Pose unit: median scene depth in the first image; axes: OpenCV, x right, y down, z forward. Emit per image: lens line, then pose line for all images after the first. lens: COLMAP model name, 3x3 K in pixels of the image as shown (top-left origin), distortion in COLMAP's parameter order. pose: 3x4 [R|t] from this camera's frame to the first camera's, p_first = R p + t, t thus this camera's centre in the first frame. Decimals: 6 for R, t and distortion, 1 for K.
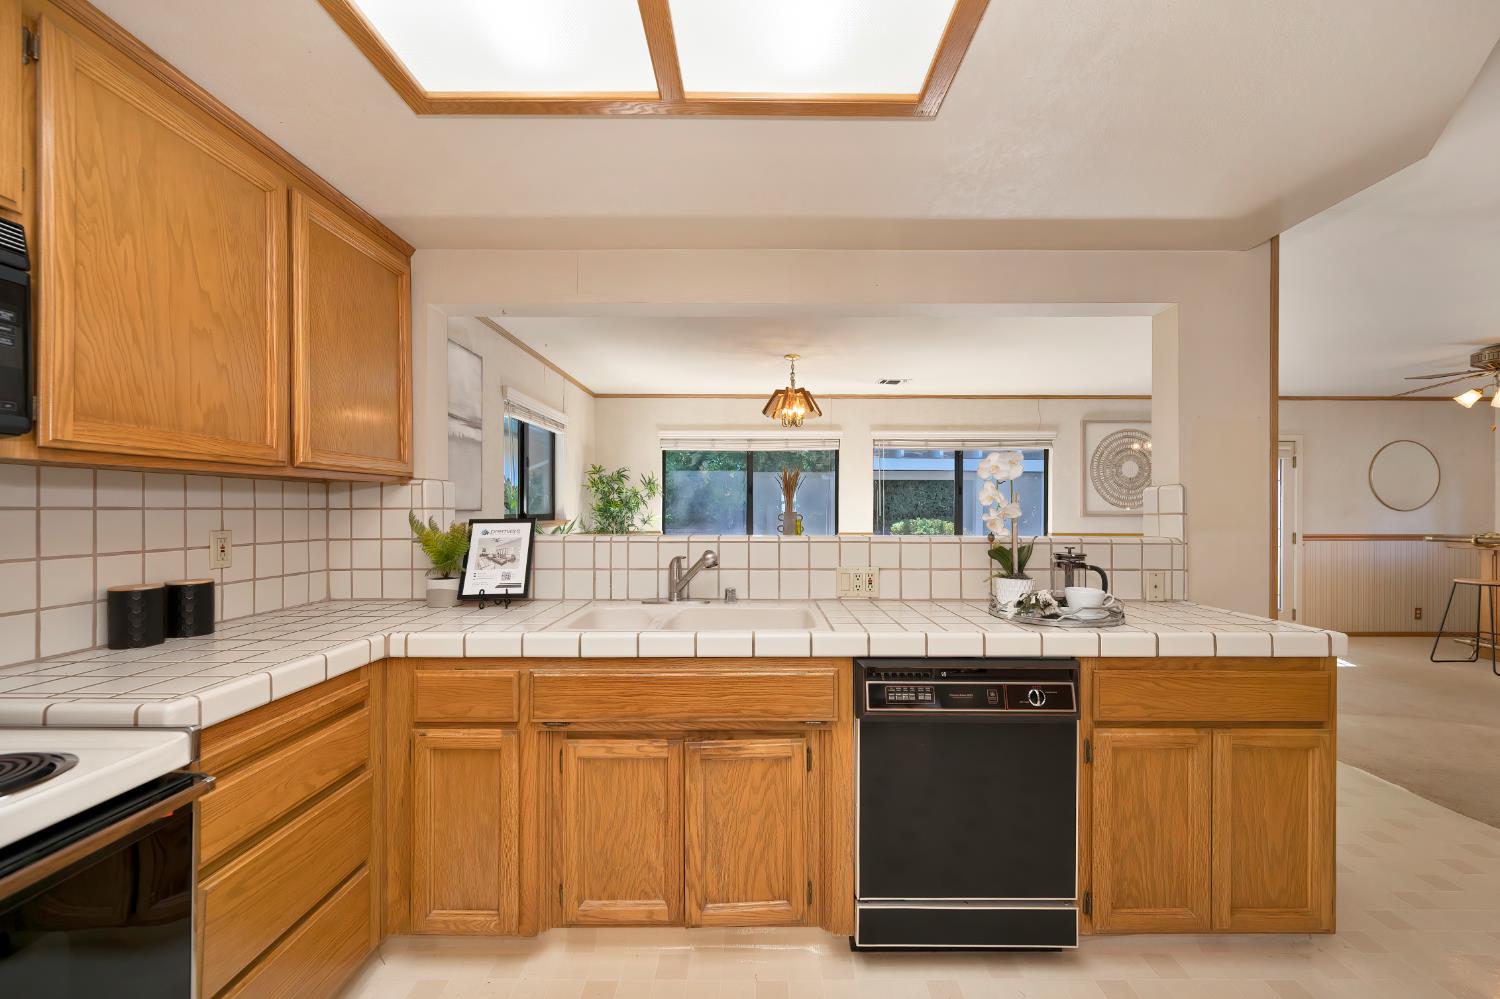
lens RADIAL K [[594.9, 0, 756.6], [0, 594.9, 508.9], [0, 0, 1]] dist [-0.000692, -0.000228]
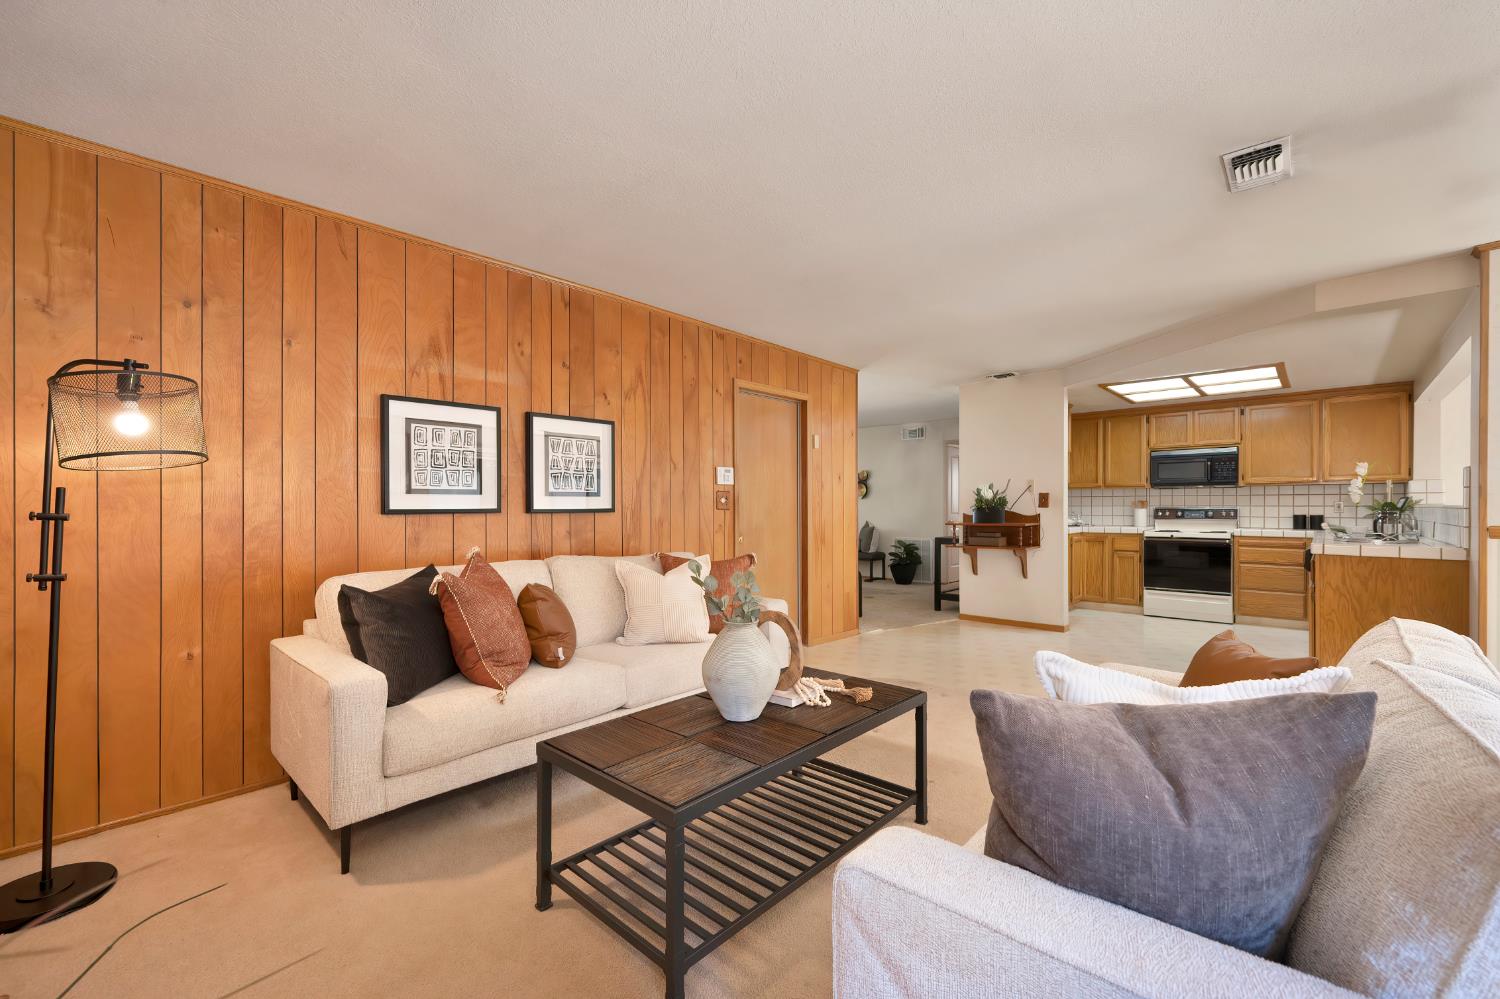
lens RADIAL K [[625.8, 0, 768.8], [0, 625.8, 506.5], [0, 0, 1]] dist [0.000188, 0.000519]
pose [[-0.668644, -0.002643, -0.743578, 3.361494], [-0.002134, 0.999996, -0.001635, 0.071101], [0.743579, 0.000494, -0.668647, 0.896285]]
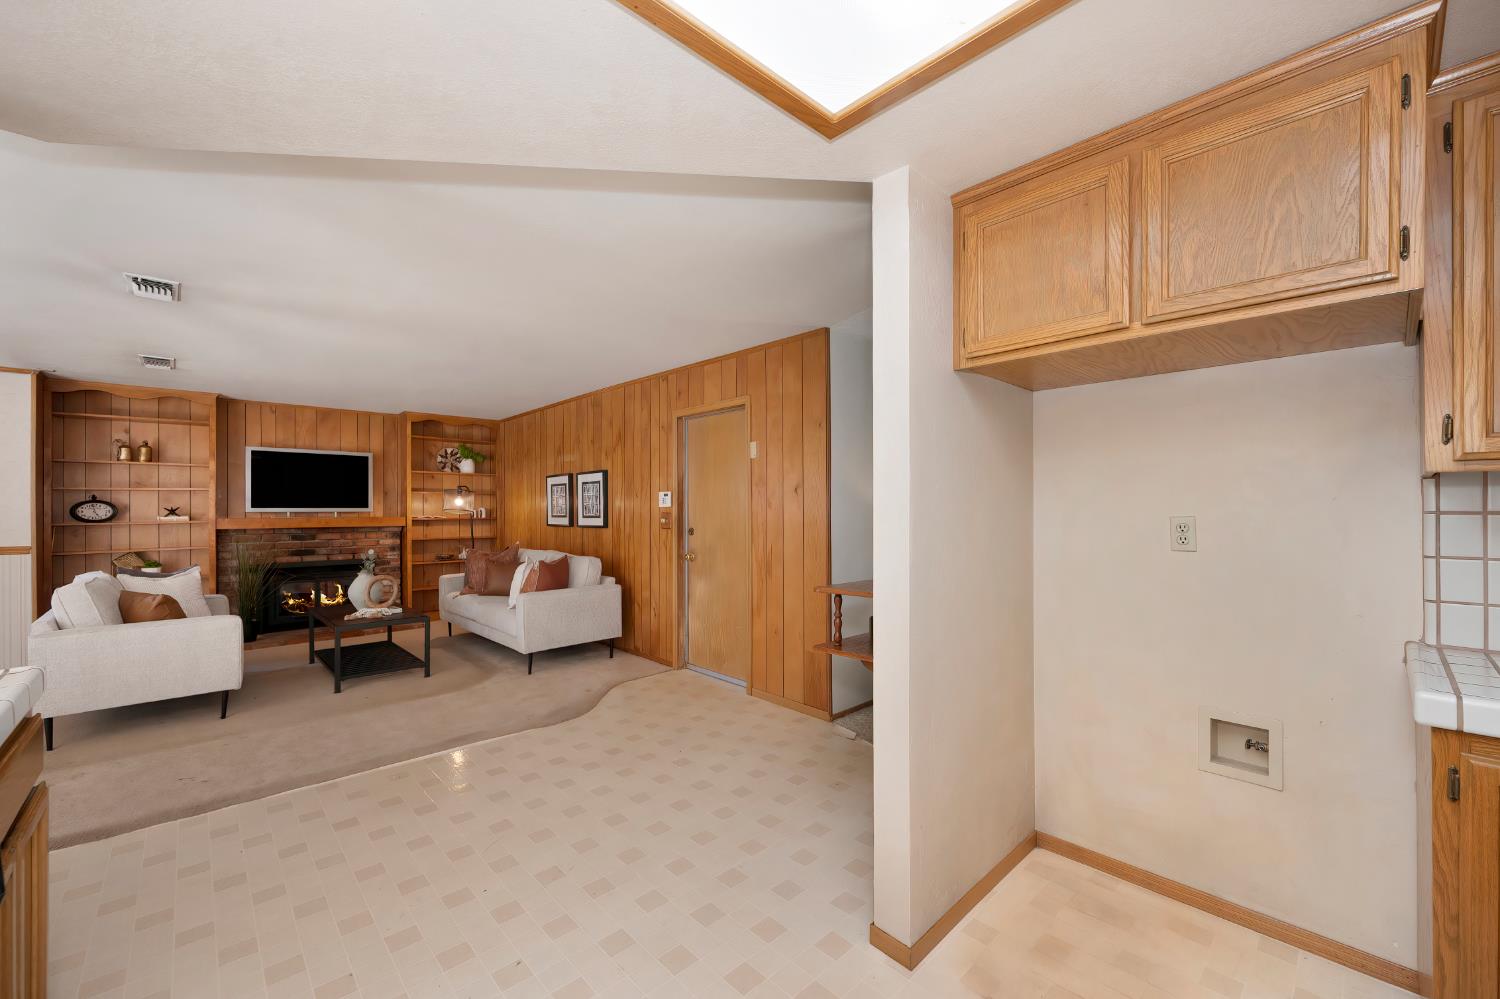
lens RADIAL K [[594.9, 0, 752.5], [0, 594.9, 506.1], [0, 0, 1]] dist [-0.000692, -0.000228]
pose [[-0.686556, 0.006157, 0.727050, -0.280337], [0.005963, 0.999978, -0.002837, -0.005602], [-0.727052, 0.002387, -0.686578, 0.699348]]
